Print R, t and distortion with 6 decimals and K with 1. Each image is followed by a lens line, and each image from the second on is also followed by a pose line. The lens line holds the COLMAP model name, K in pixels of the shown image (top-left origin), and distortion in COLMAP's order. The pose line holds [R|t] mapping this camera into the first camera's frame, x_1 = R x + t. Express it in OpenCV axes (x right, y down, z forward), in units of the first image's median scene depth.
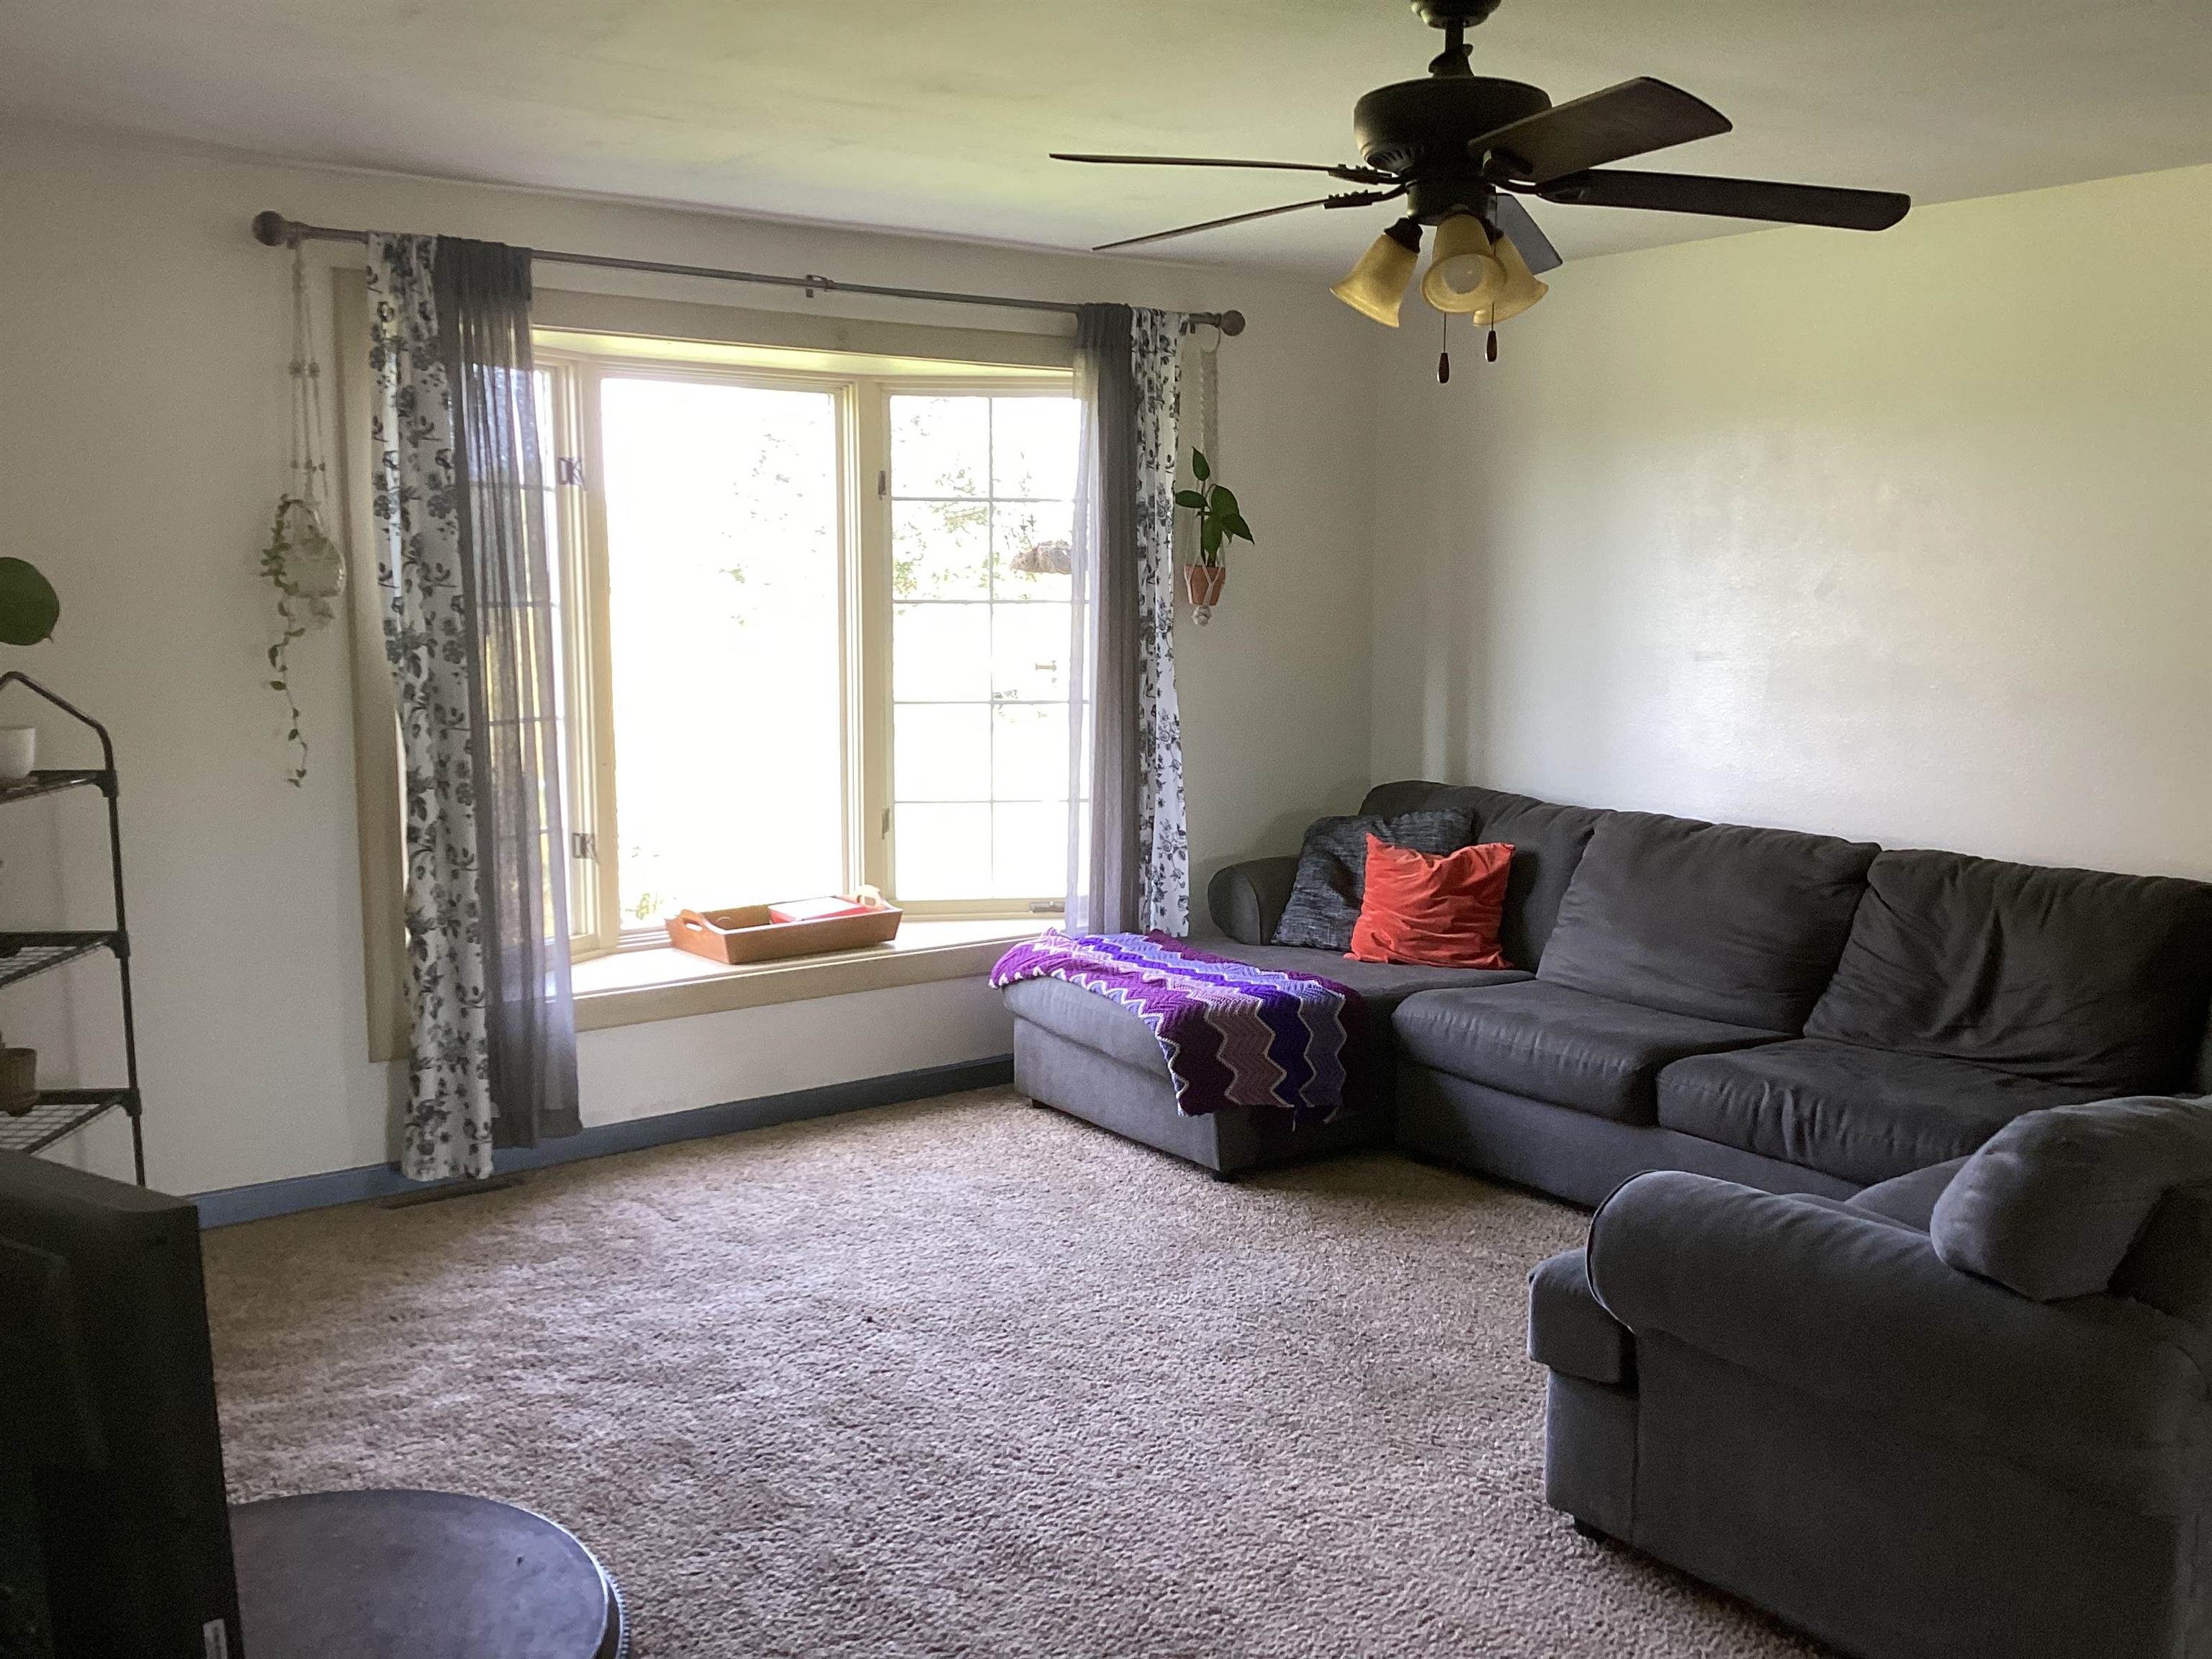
lens RADIAL K [[1984.9, 0, 1106.0], [0, 1984.9, 829.5], [0, 0, 1]] dist [-0.010393, -0.011828]
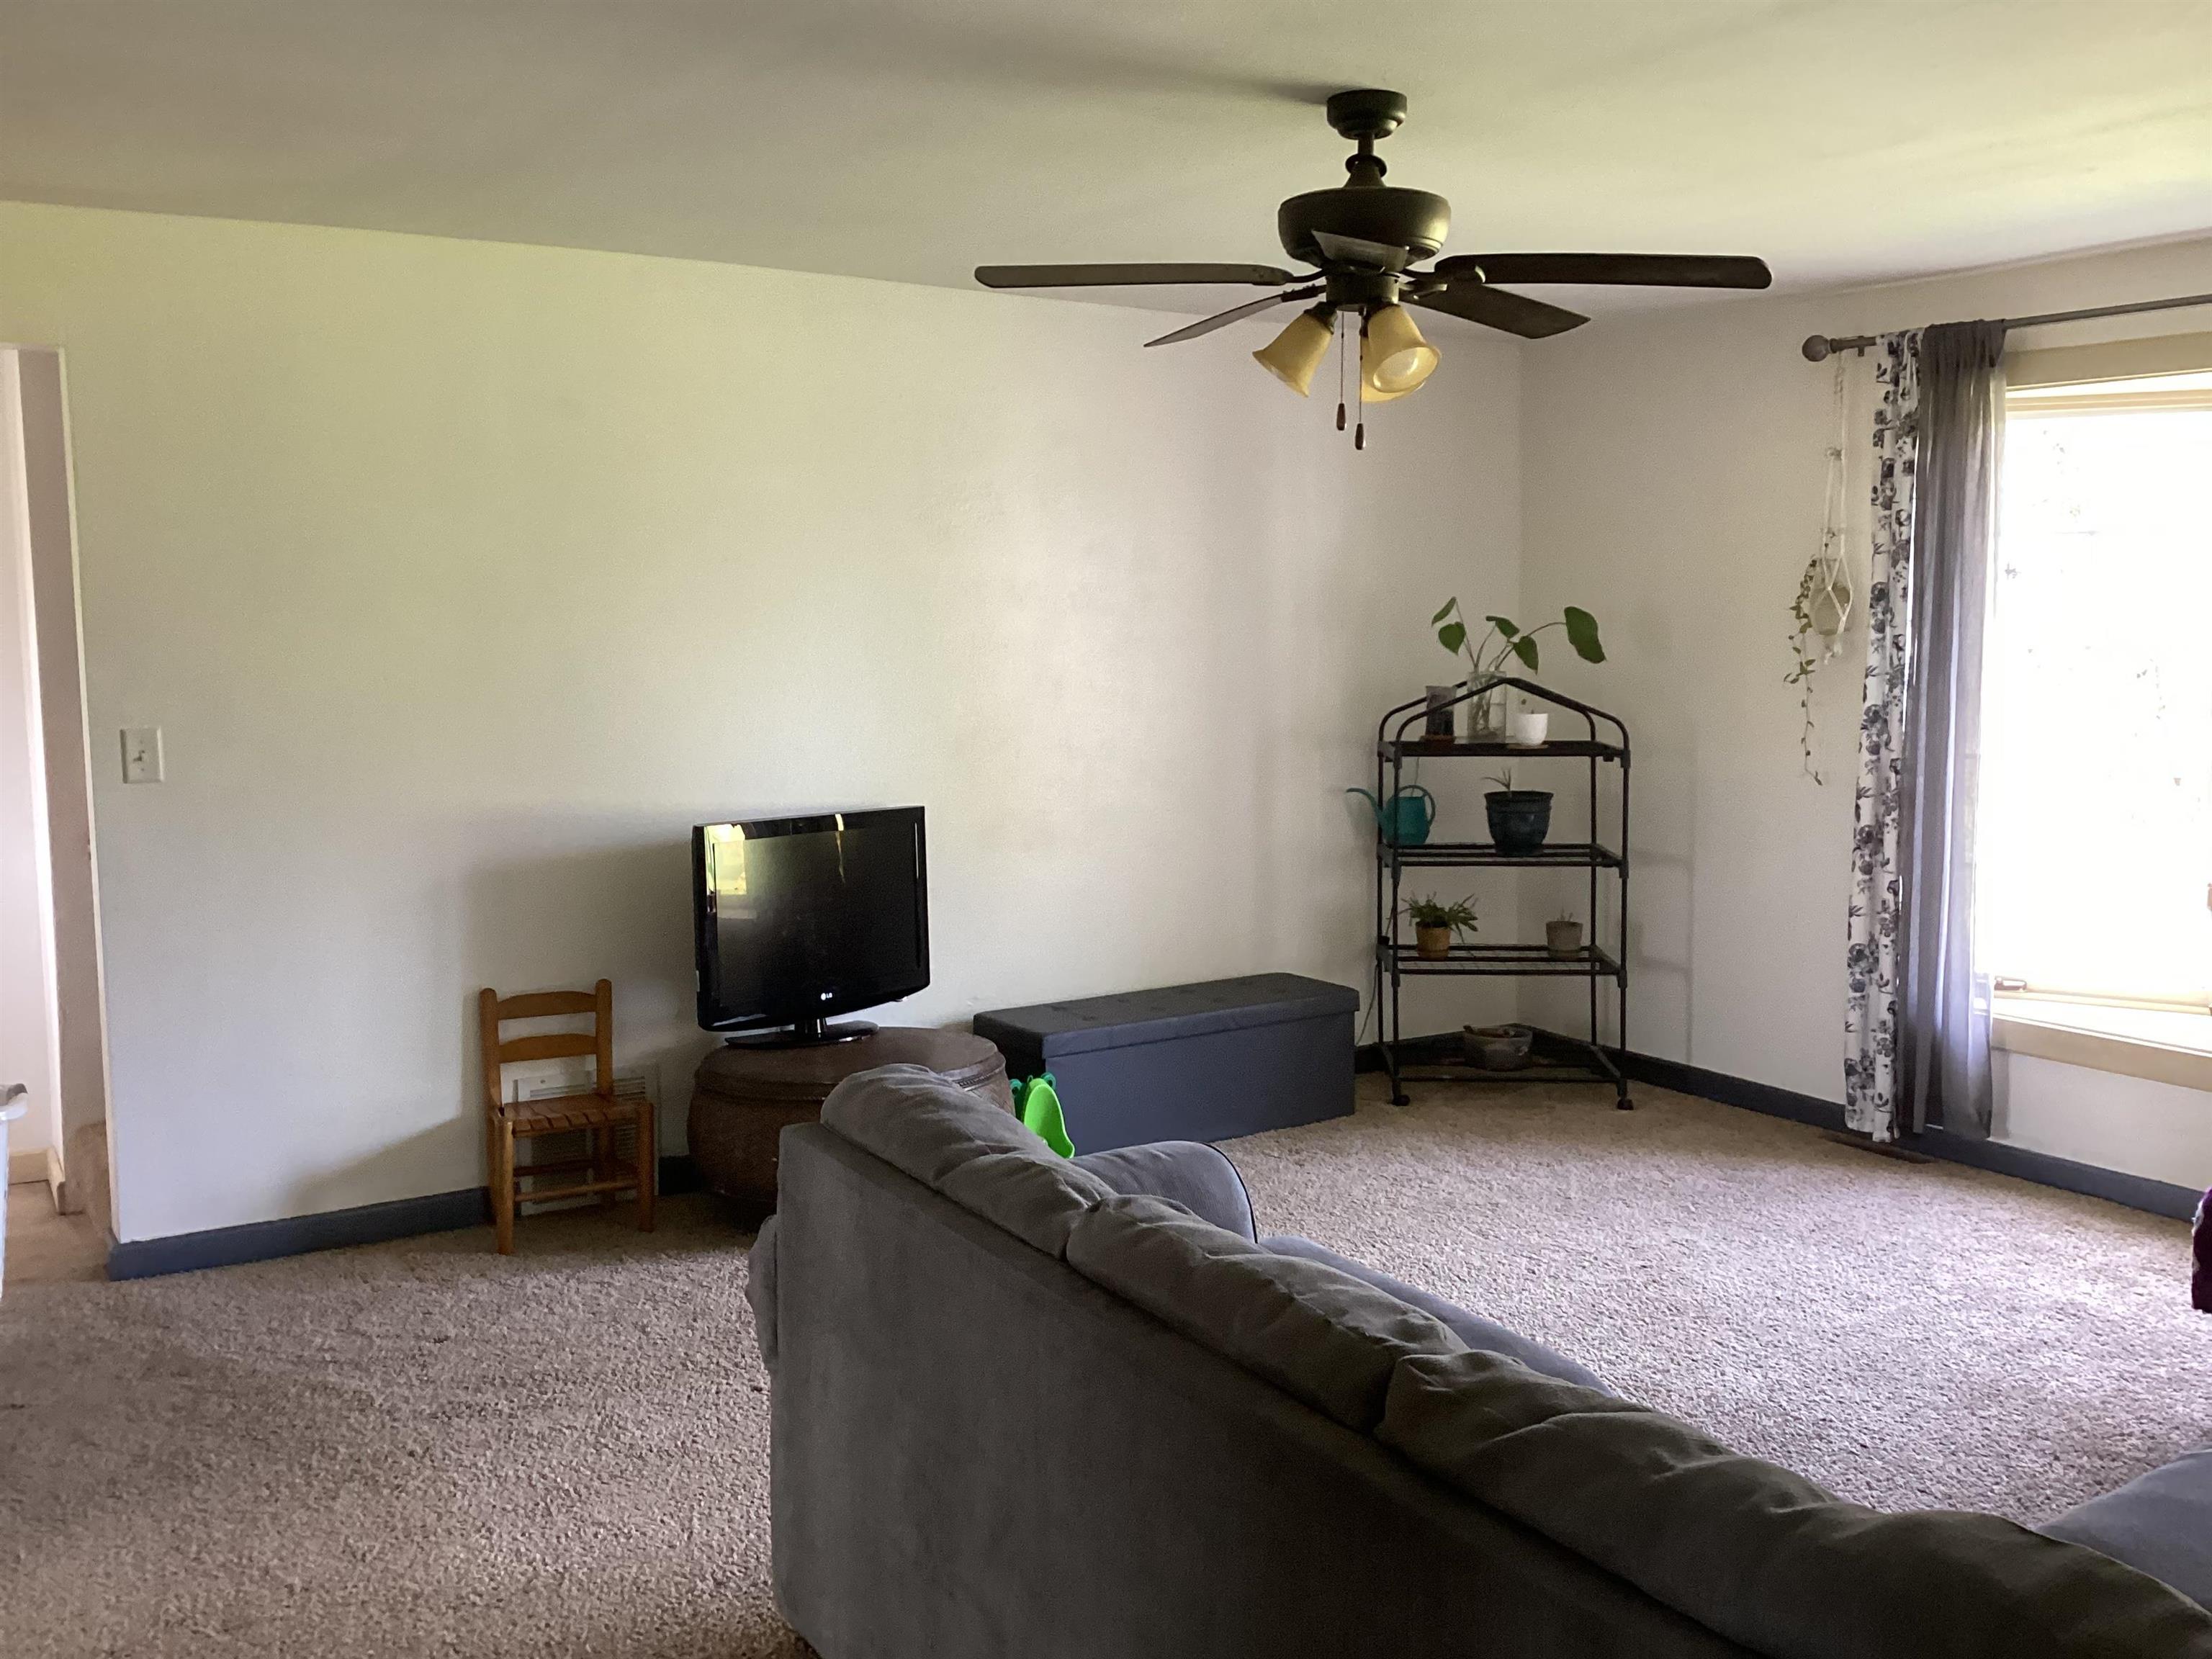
lens RADIAL K [[1984.9, 0, 1106.0], [0, 1984.9, 829.5], [0, 0, 1]] dist [-0.010393, -0.011828]
pose [[-0.089021, 0.095424, -0.991448, 0.898099], [-0.133144, 0.985327, 0.106790, -0.069470], [0.987091, 0.141512, -0.075010, 0.661510]]
